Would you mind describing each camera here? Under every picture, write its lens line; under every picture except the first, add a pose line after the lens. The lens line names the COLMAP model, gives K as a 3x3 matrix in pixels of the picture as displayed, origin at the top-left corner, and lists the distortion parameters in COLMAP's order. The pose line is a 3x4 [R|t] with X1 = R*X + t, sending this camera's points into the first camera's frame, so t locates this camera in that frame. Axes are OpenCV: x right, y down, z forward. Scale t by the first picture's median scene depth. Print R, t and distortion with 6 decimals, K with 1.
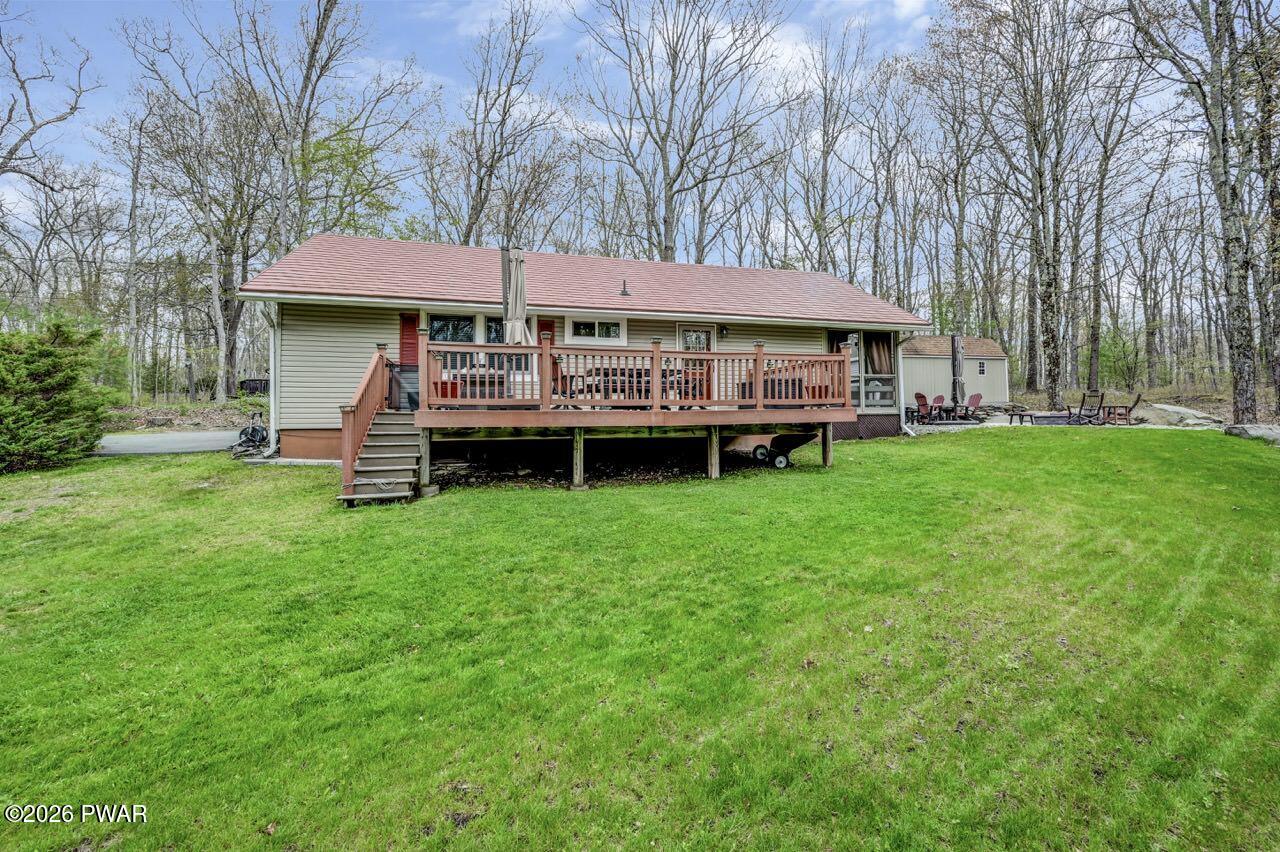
lens RADIAL K [[503.8, 0, 640.0], [0, 503.8, 426.0], [0, 0, 1]] dist [-0.000795, -0.000188]
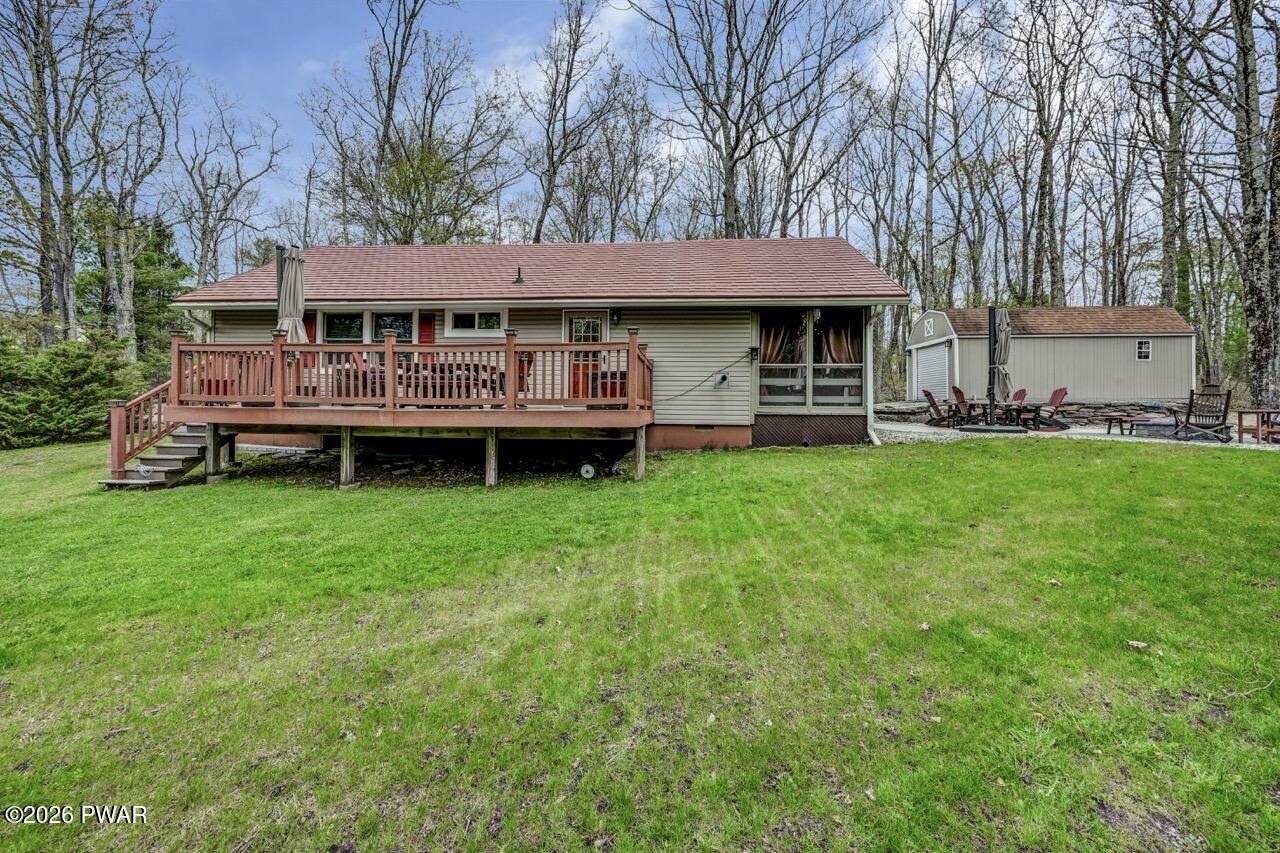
lens RADIAL K [[503.8, 0, 640.0], [0, 503.8, 426.5], [0, 0, 1]] dist [-0.000795, -0.000188]
pose [[0.938666, 0.031007, -0.343431, 0.545760], [-0.023197, 0.999371, 0.026828, -0.023969], [0.344047, -0.017216, 0.938795, 0.203012]]
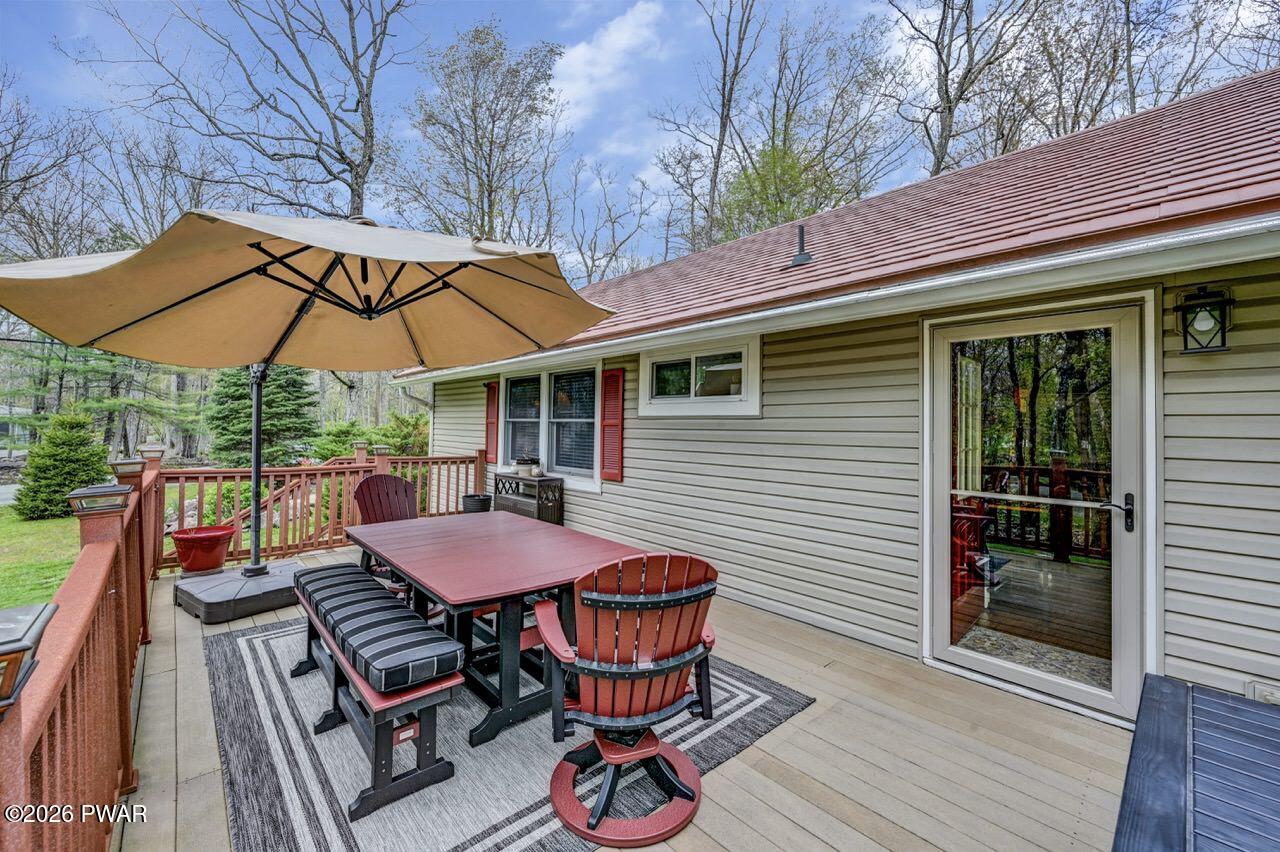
lens RADIAL K [[503.8, 0, 640.0], [0, 503.8, 426.0], [0, 0, 1]] dist [-0.000795, -0.000188]
pose [[0.465948, 0.008257, -0.884773, 0.244041], [-0.038470, 0.999200, -0.010935, -0.148463], [0.883975, 0.039133, 0.465893, 0.786466]]
